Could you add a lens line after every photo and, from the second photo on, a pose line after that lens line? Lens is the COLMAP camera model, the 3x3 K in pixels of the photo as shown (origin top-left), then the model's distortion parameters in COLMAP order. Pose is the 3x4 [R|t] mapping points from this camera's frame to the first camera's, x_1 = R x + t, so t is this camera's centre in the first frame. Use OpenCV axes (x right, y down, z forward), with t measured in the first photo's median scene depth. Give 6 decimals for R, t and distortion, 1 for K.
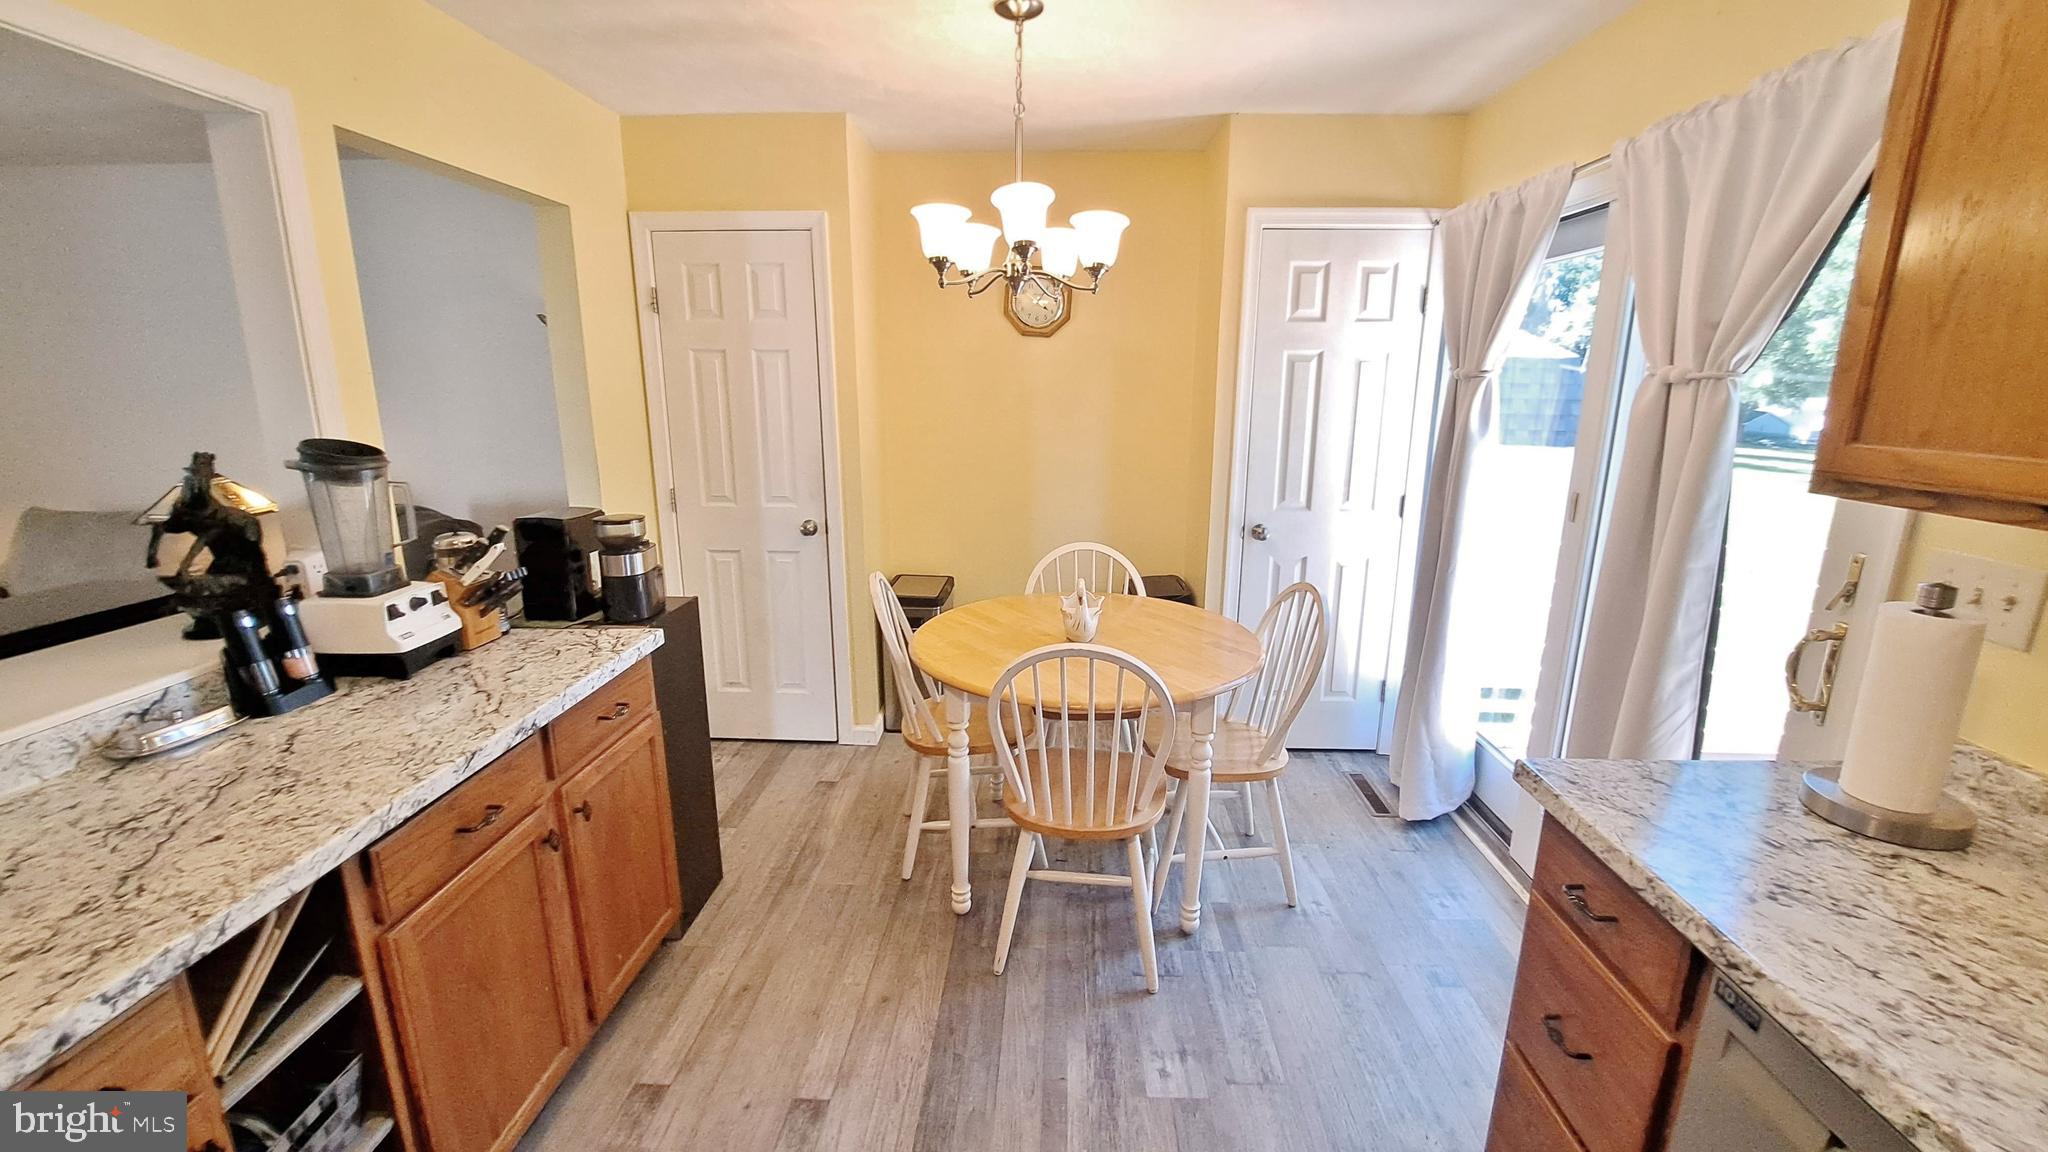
lens RADIAL K [[814.6, 0, 1031.0], [0, 814.6, 572.1], [0, 0, 1]] dist [-0.016173, -0.000251]
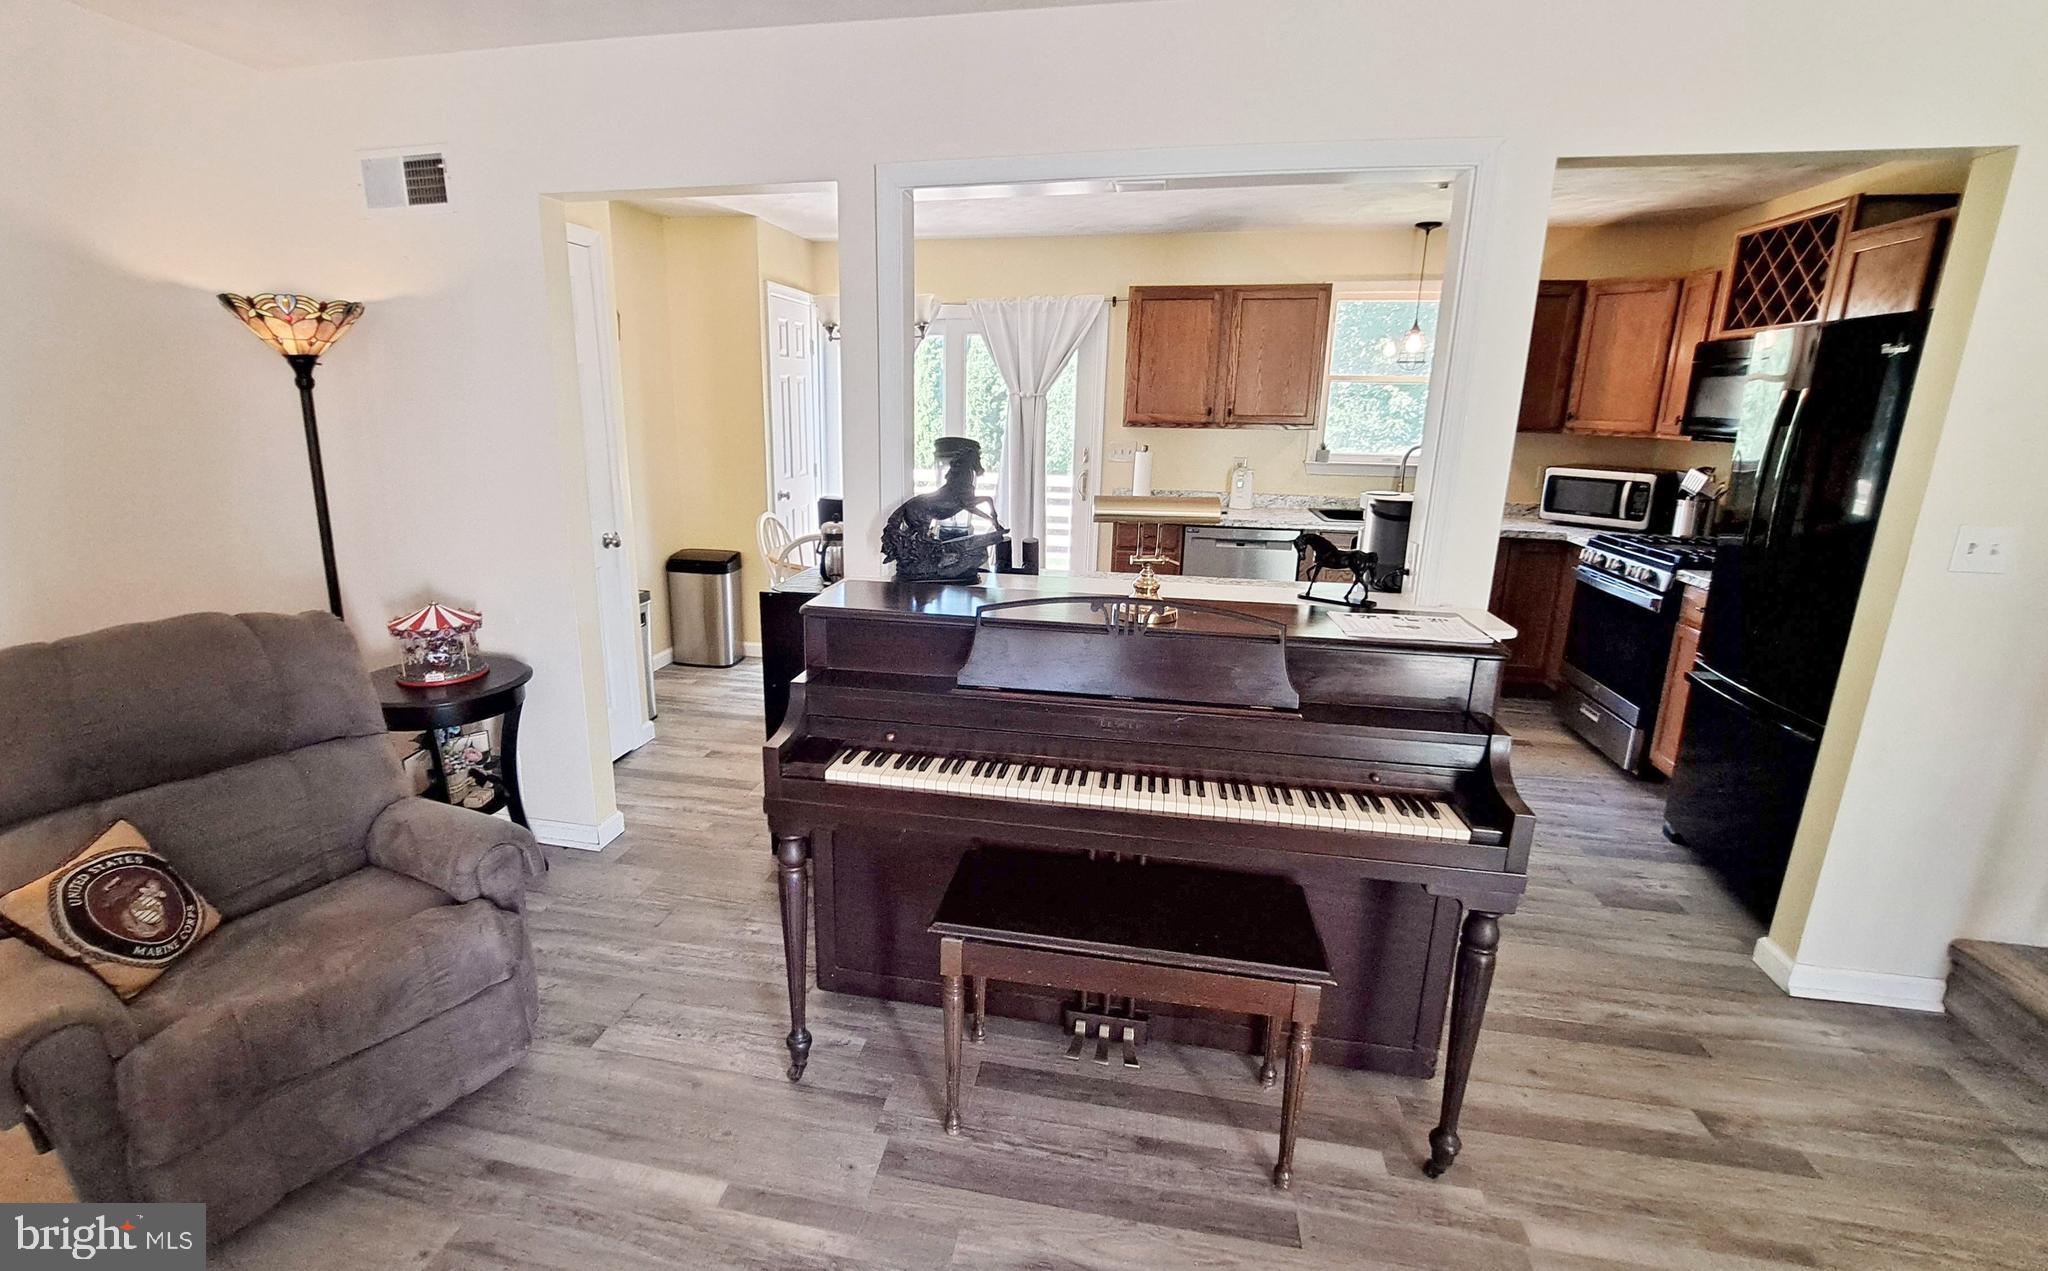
lens RADIAL K [[903.2, 0, 953.5], [0, 903.2, 633.5], [0, 0, 1]] dist [-0.024530, -0.000747]
pose [[0.181024, -0.250396, 0.951069, -2.423093], [0.218483, 0.953120, 0.209350, -0.161096], [-0.958903, 0.169895, 0.227244, 0.657147]]
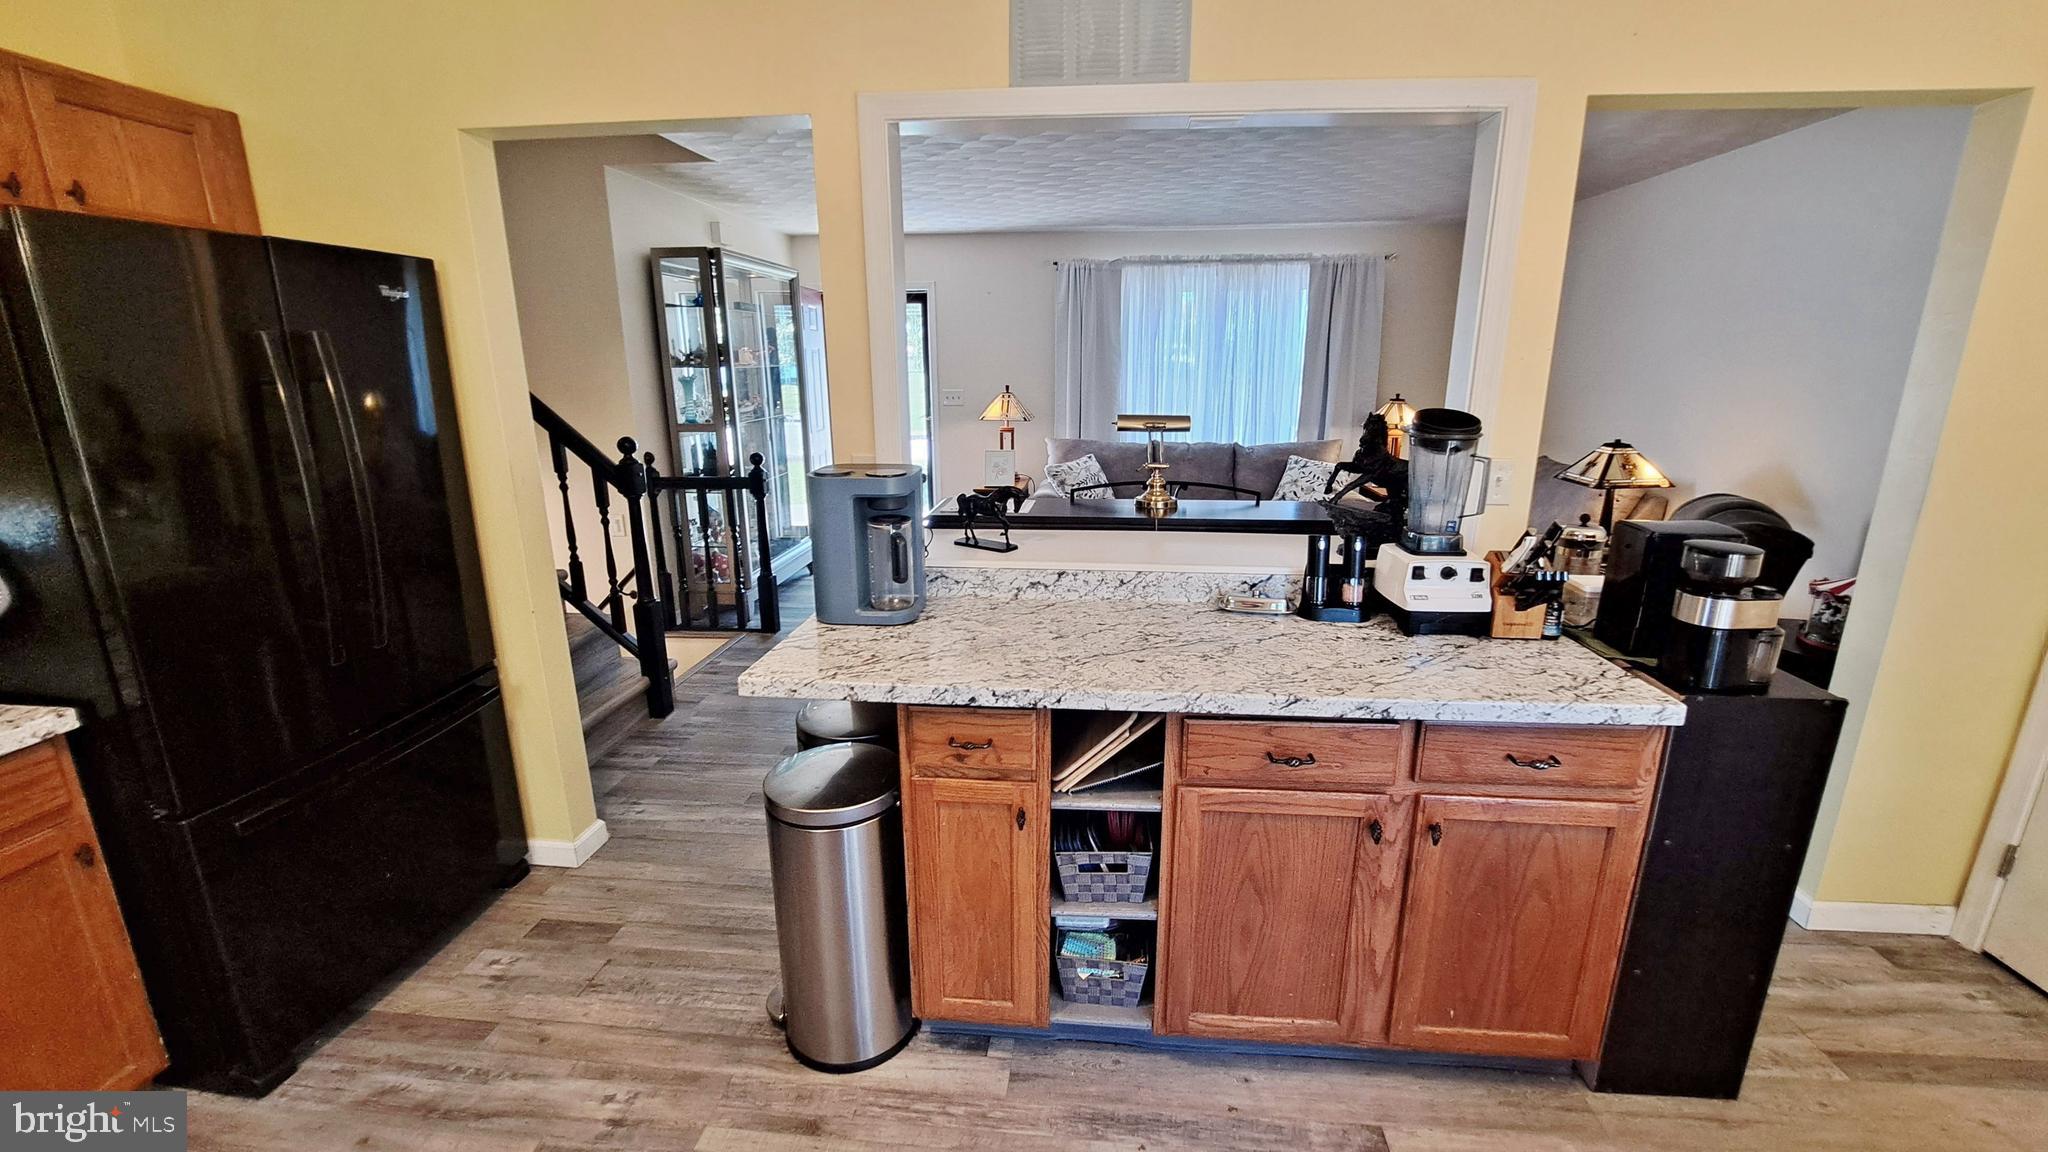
lens RADIAL K [[825.5, 0, 1044.8], [0, 825.5, 566.7], [0, 0, 1]] dist [-0.023150, -0.000175]
pose [[-0.048439, 0.240237, -0.969505, 0.282020], [-0.229216, 0.942066, 0.244890, -0.108204], [0.972170, 0.234088, 0.009434, 0.486040]]
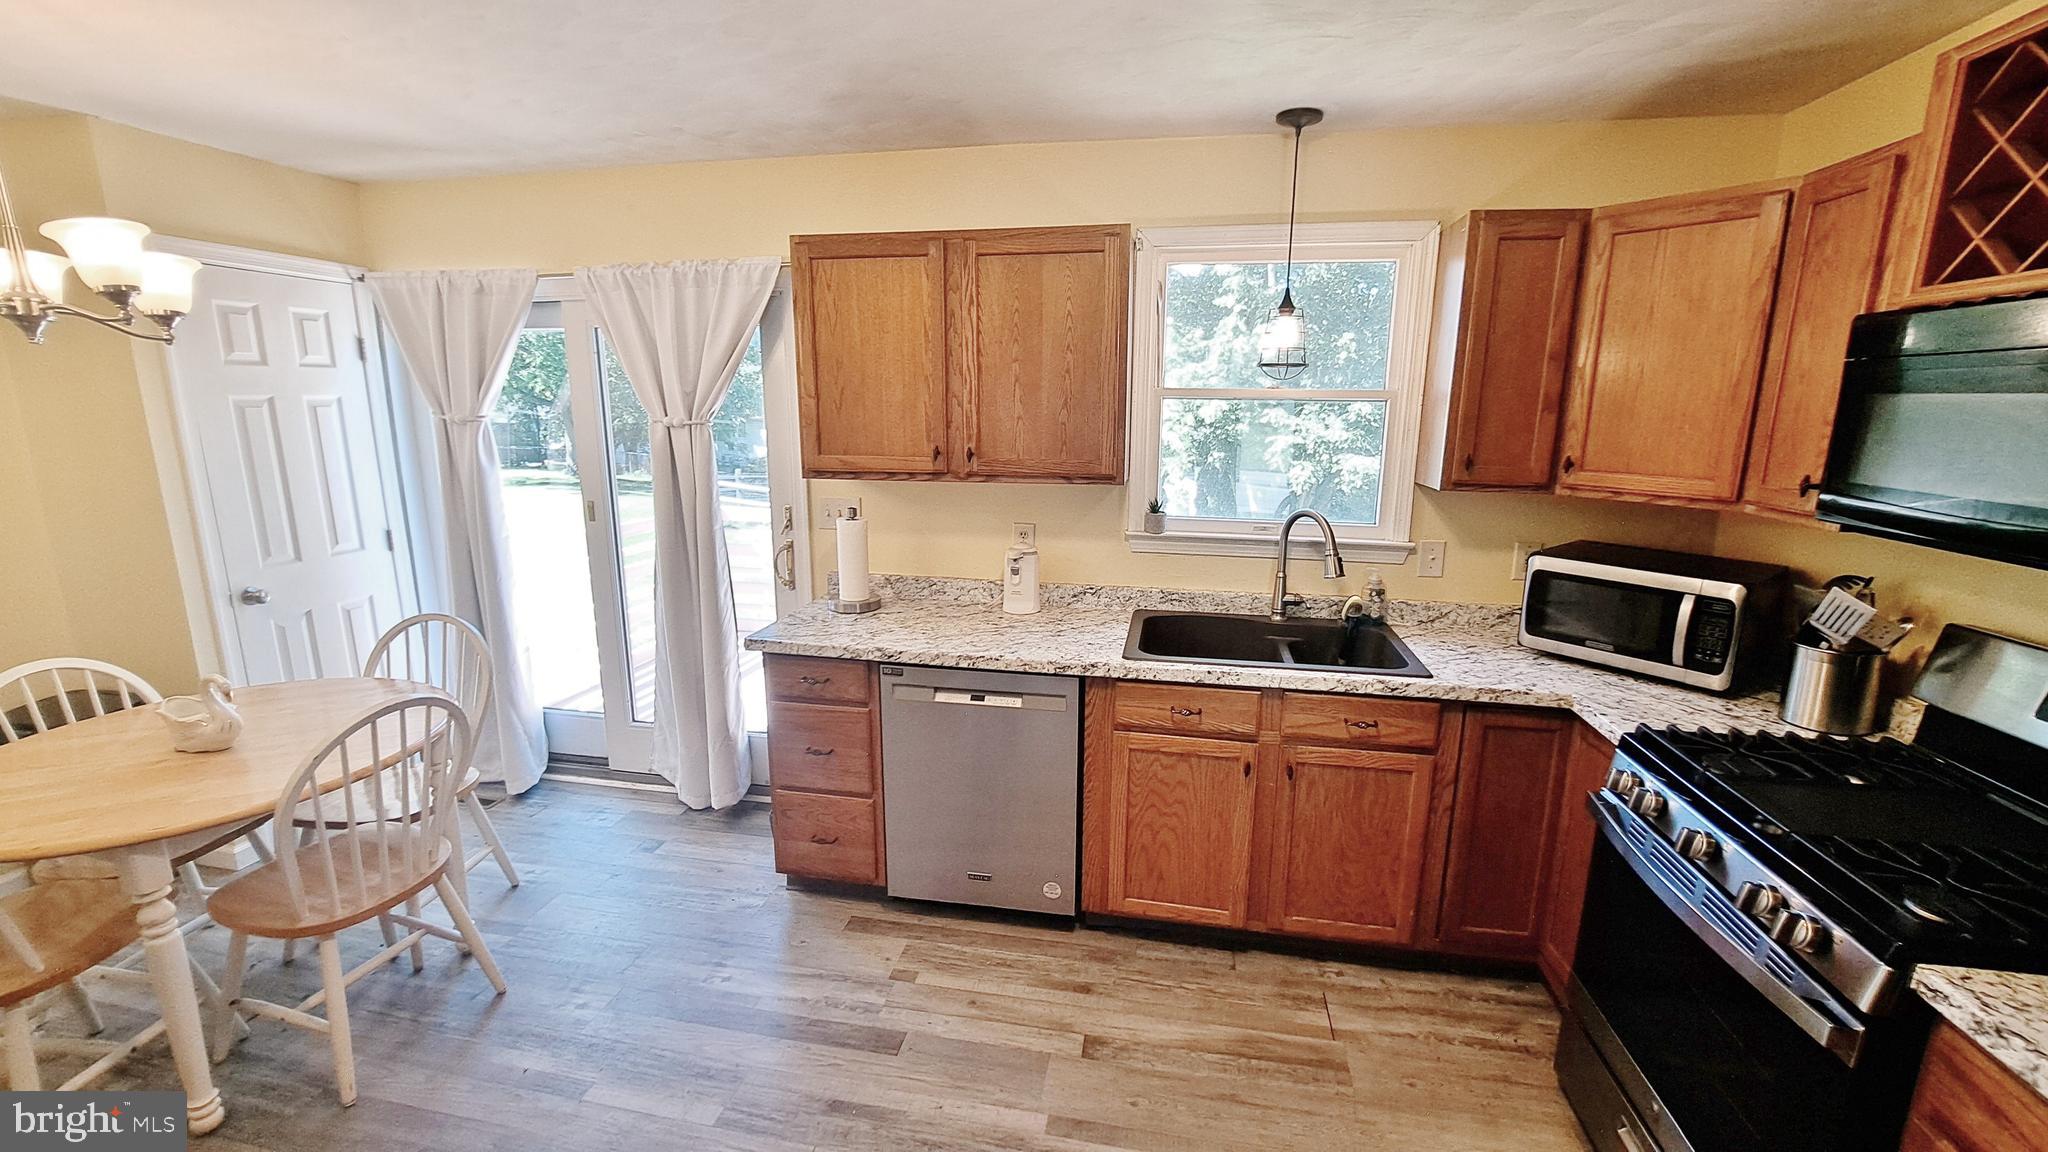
lens RADIAL K [[818.2, 0, 1032.8], [0, 818.2, 571.9], [0, 0, 1]] dist [-0.019411, -0.000057]
pose [[0.148422, -0.204499, 0.967549, -0.813247], [0.221915, 0.960321, 0.168930, -0.061634], [-0.963704, 0.189641, 0.187914, 0.000469]]
